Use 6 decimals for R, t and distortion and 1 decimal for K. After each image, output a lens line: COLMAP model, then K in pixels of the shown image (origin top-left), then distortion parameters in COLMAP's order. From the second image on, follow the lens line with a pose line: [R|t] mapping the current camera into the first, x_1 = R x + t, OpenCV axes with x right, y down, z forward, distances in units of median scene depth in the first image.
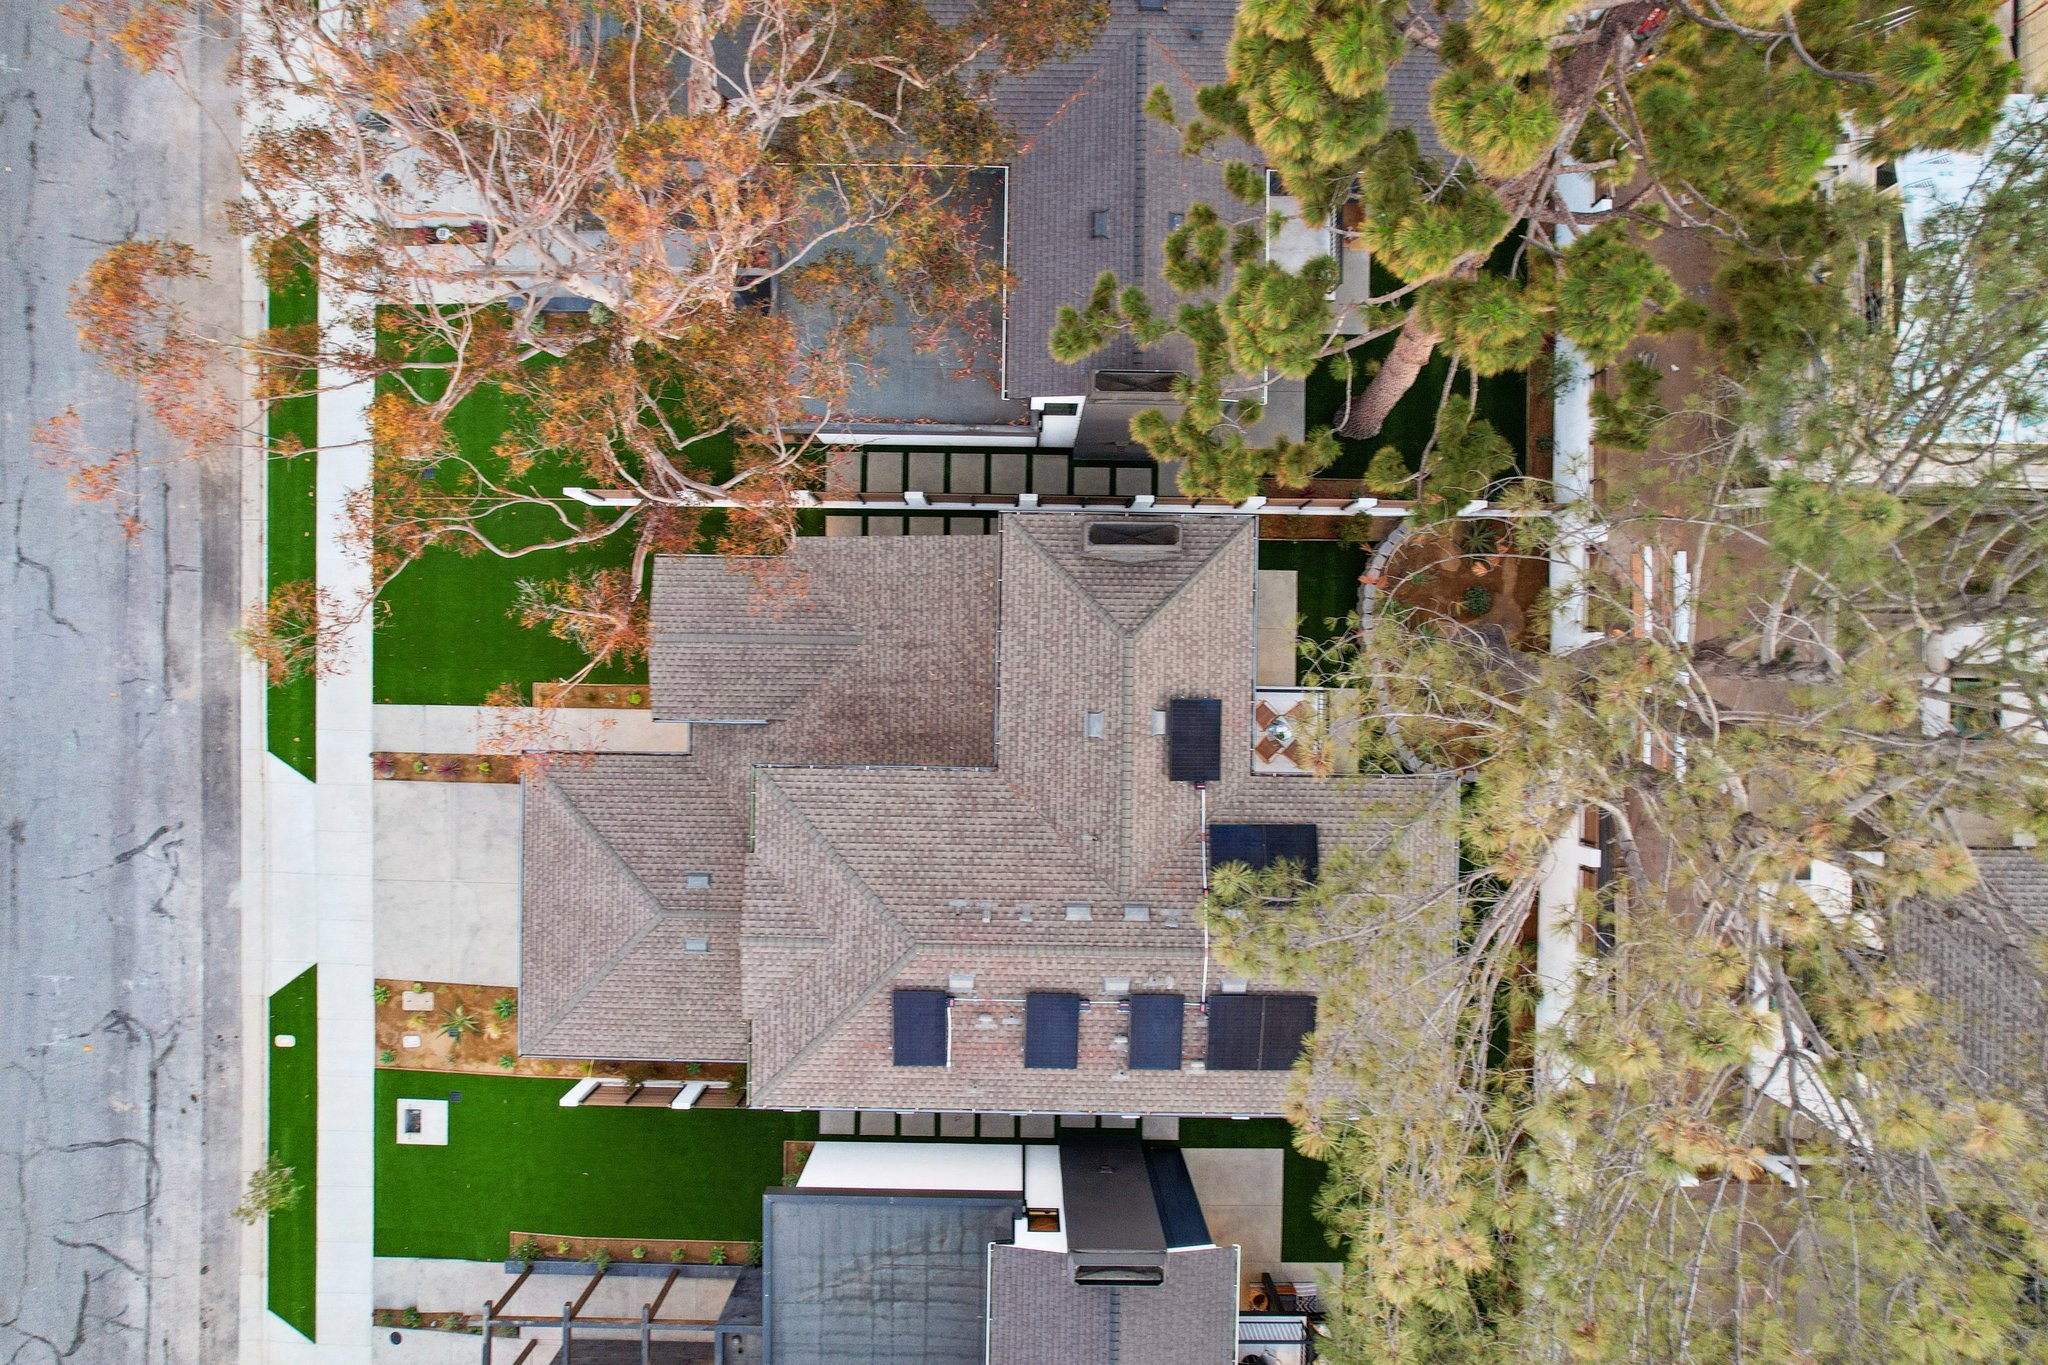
lens RADIAL K [[1313.8, 0, 1017.8], [0, 1313.8, 683.4], [0, 0, 1]] dist [-0.076464, 0.066730]
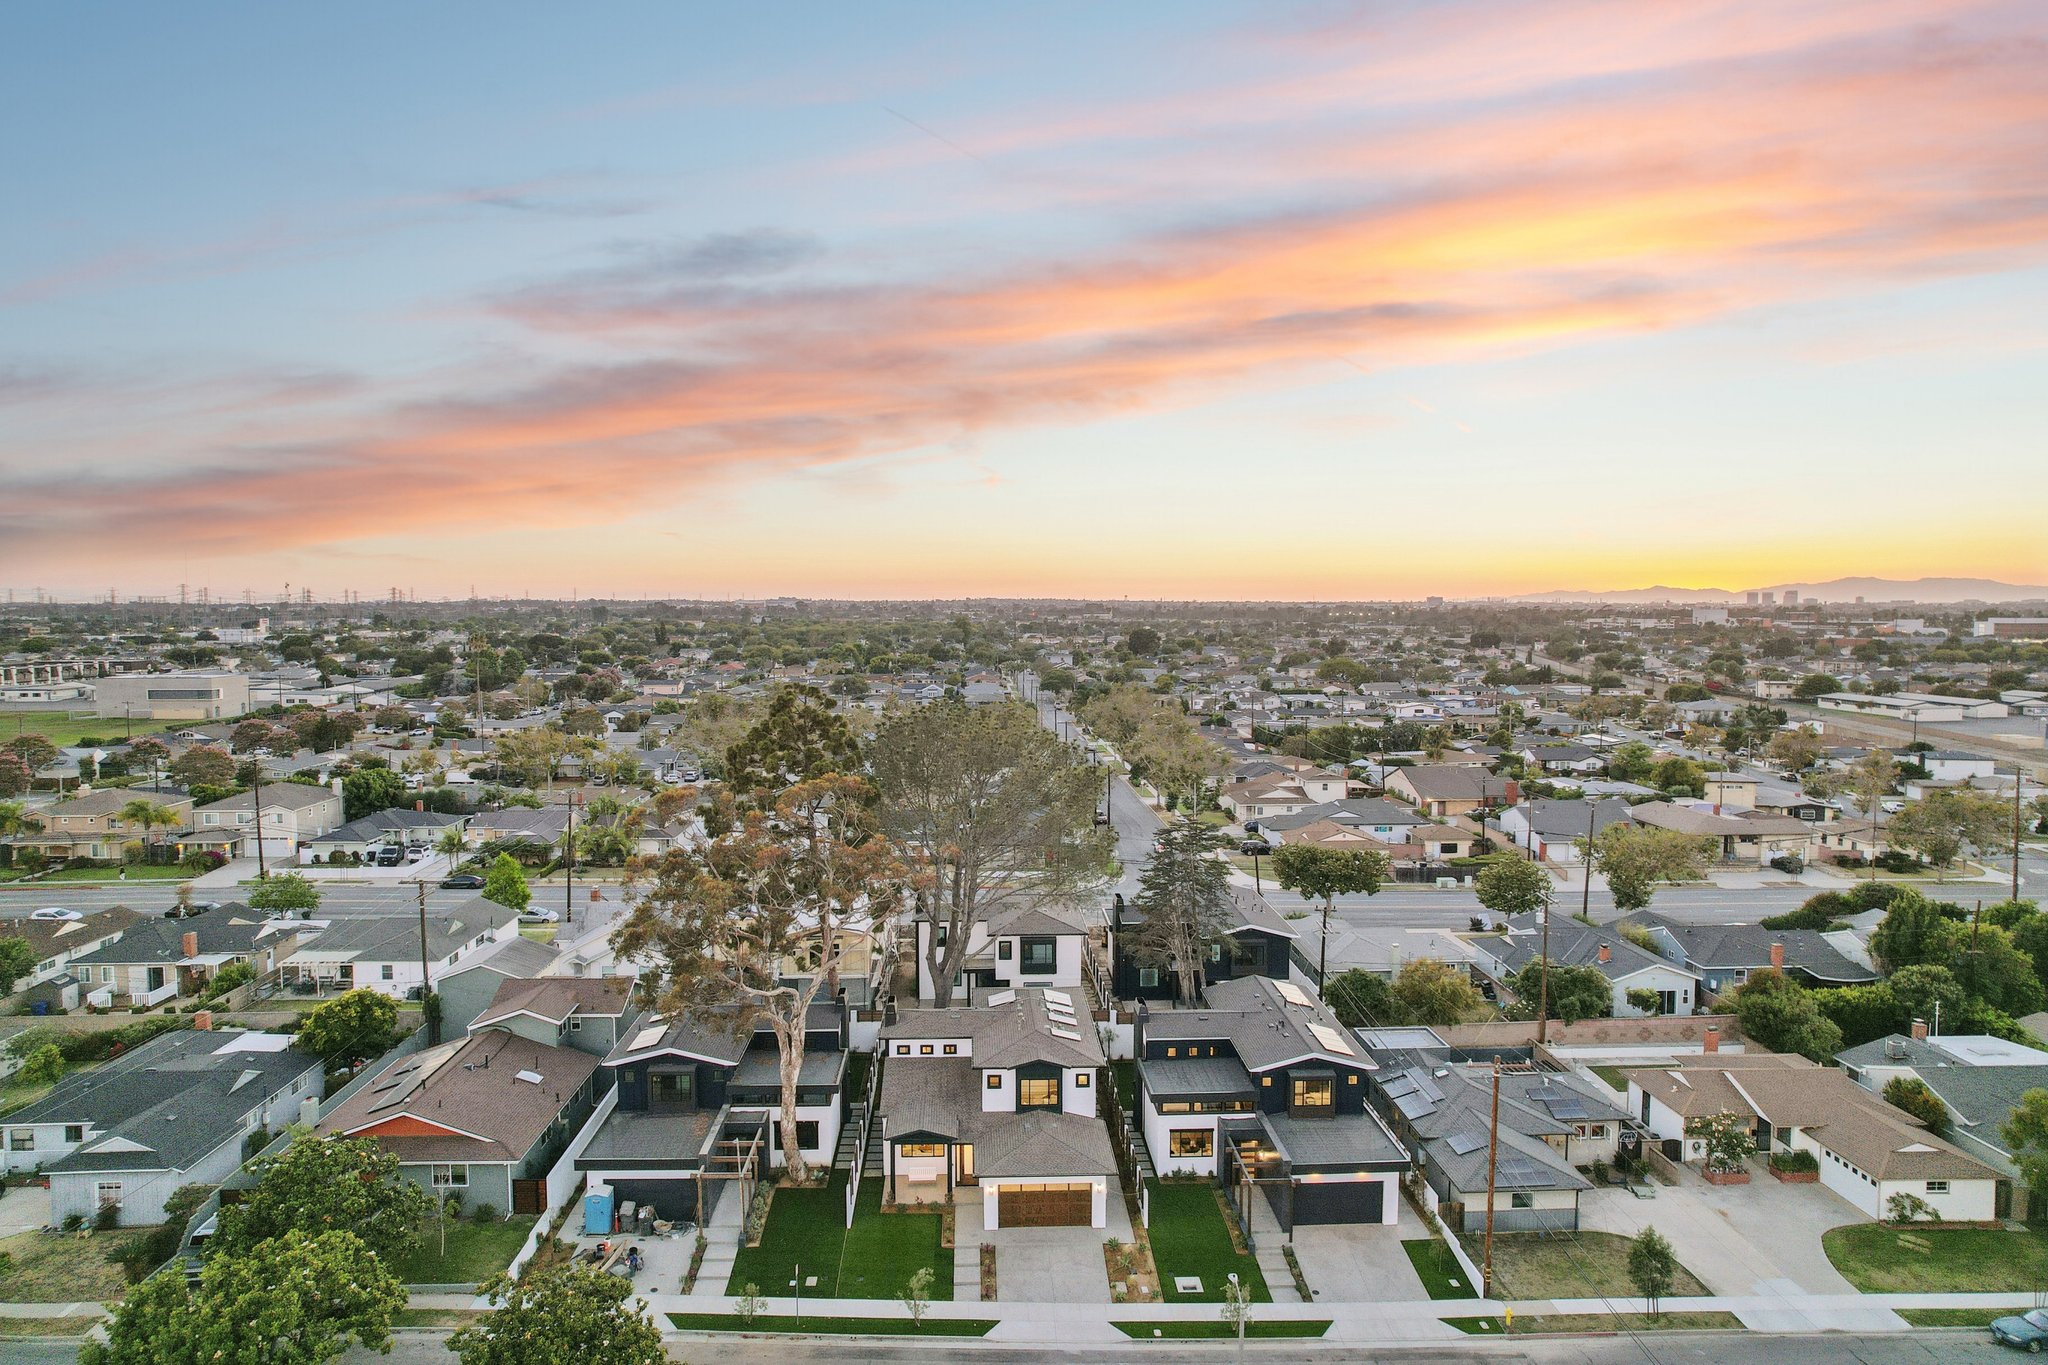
lens RADIAL K [[1313.8, 0, 1017.8], [0, 1313.8, 683.4], [0, 0, 1]] dist [-0.076464, 0.066730]
pose [[-0.056815, -0.072269, 0.995766, -2.167786], [0.998381, -0.006743, 0.056475, 0.008904], [0.002633, 0.997362, 0.072535, 0.041285]]
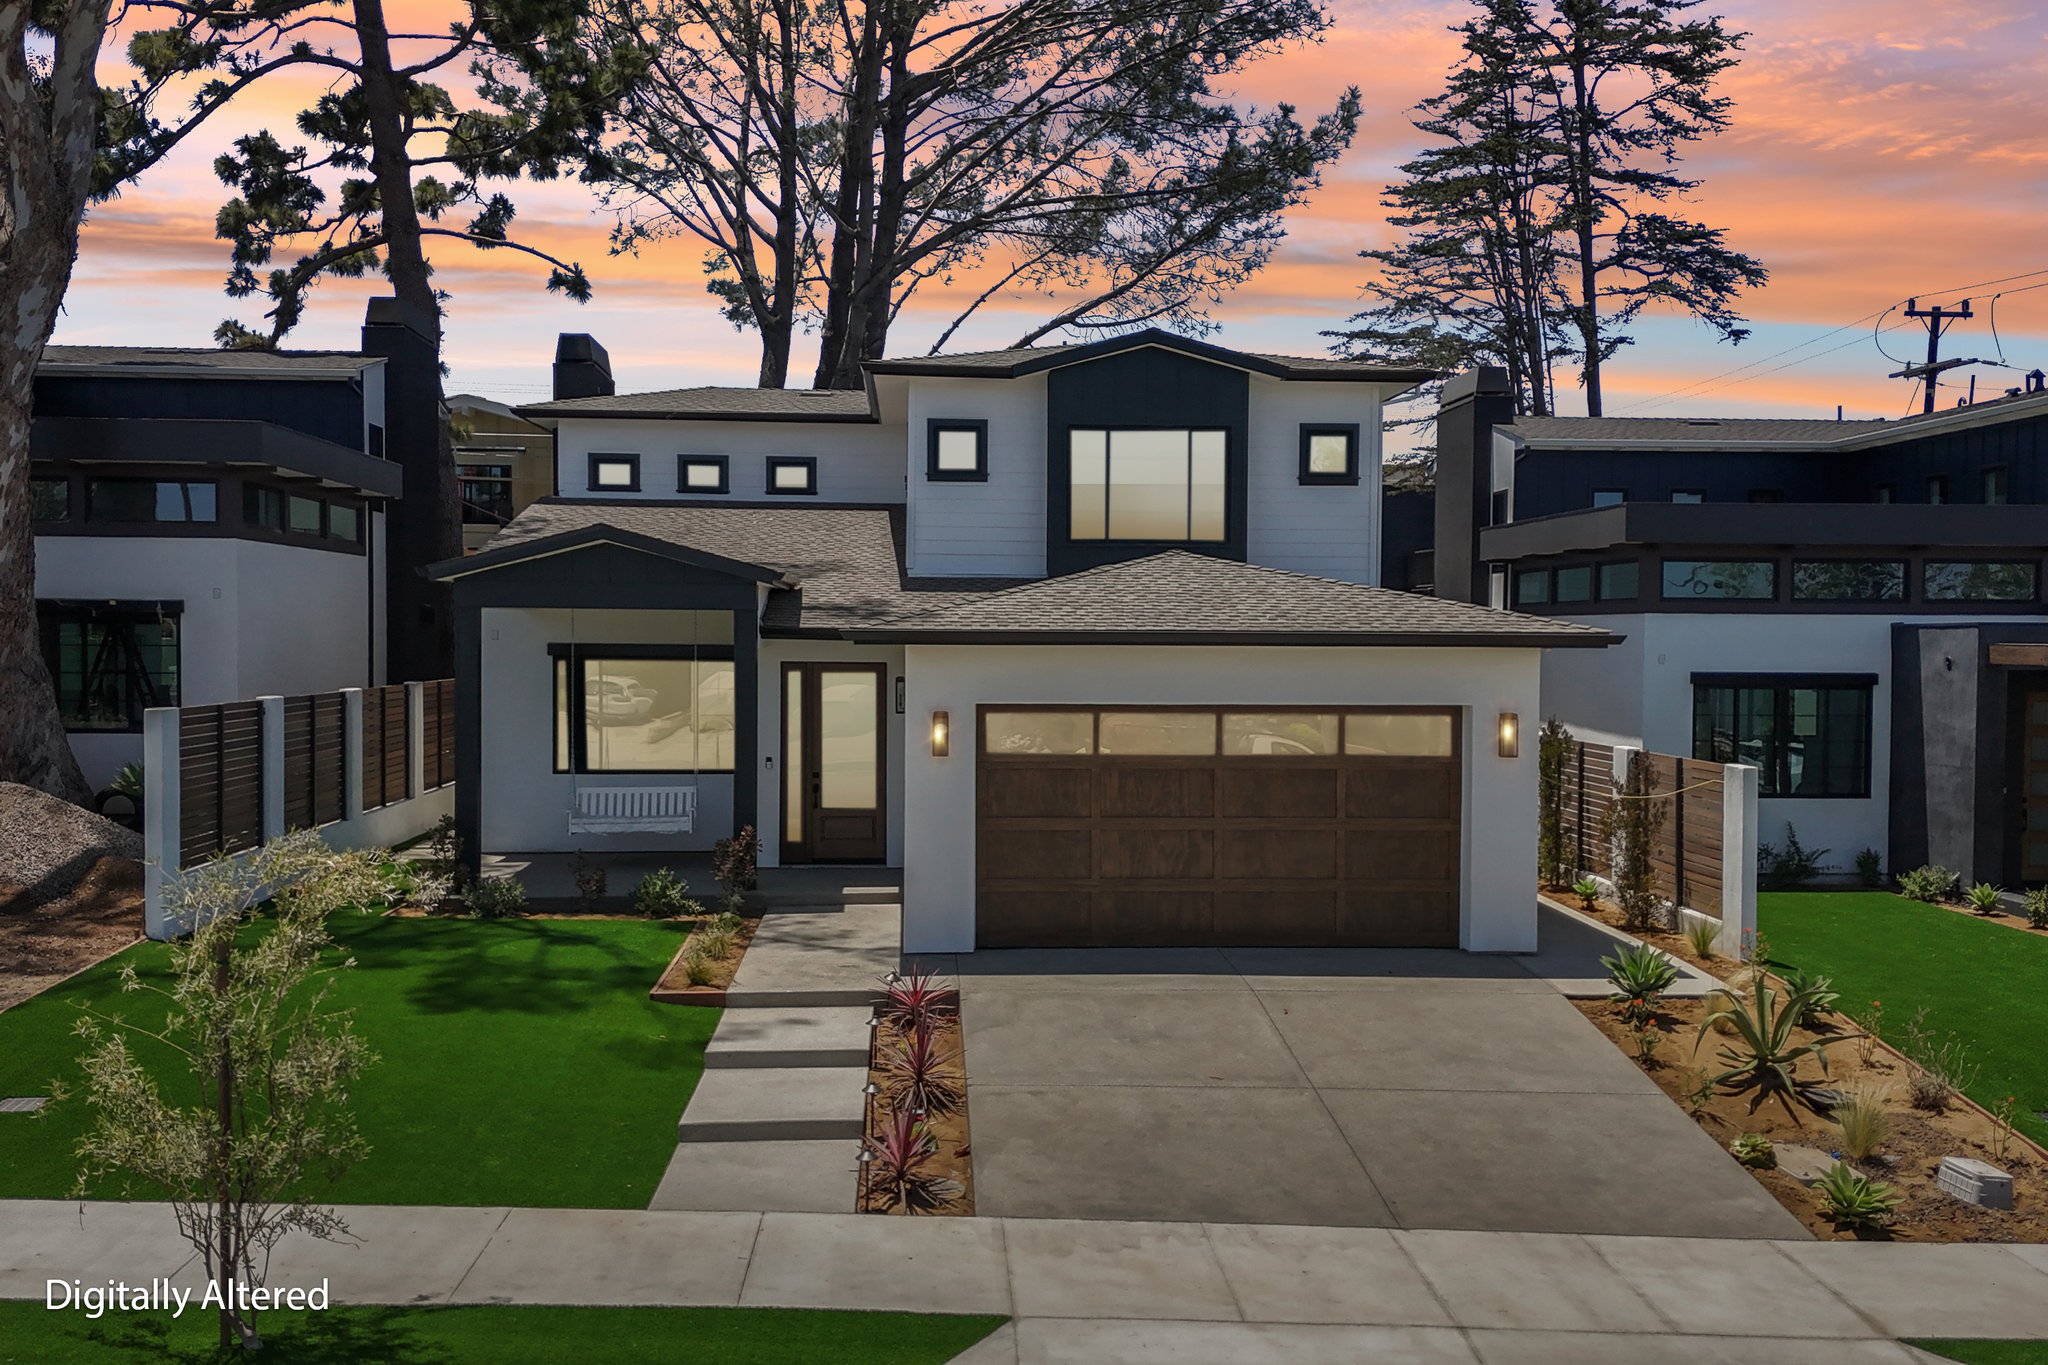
lens RADIAL K [[1809.3, 0, 1024.0], [0, 1809.3, 682.5], [0, 0, 1]] dist [0.076805, -0.000471]
pose [[-0.078947, -0.045641, 0.995833, -0.828046], [0.996878, -0.002206, 0.078929, 0.055708], [-0.001406, 0.998955, 0.045673, 0.880018]]
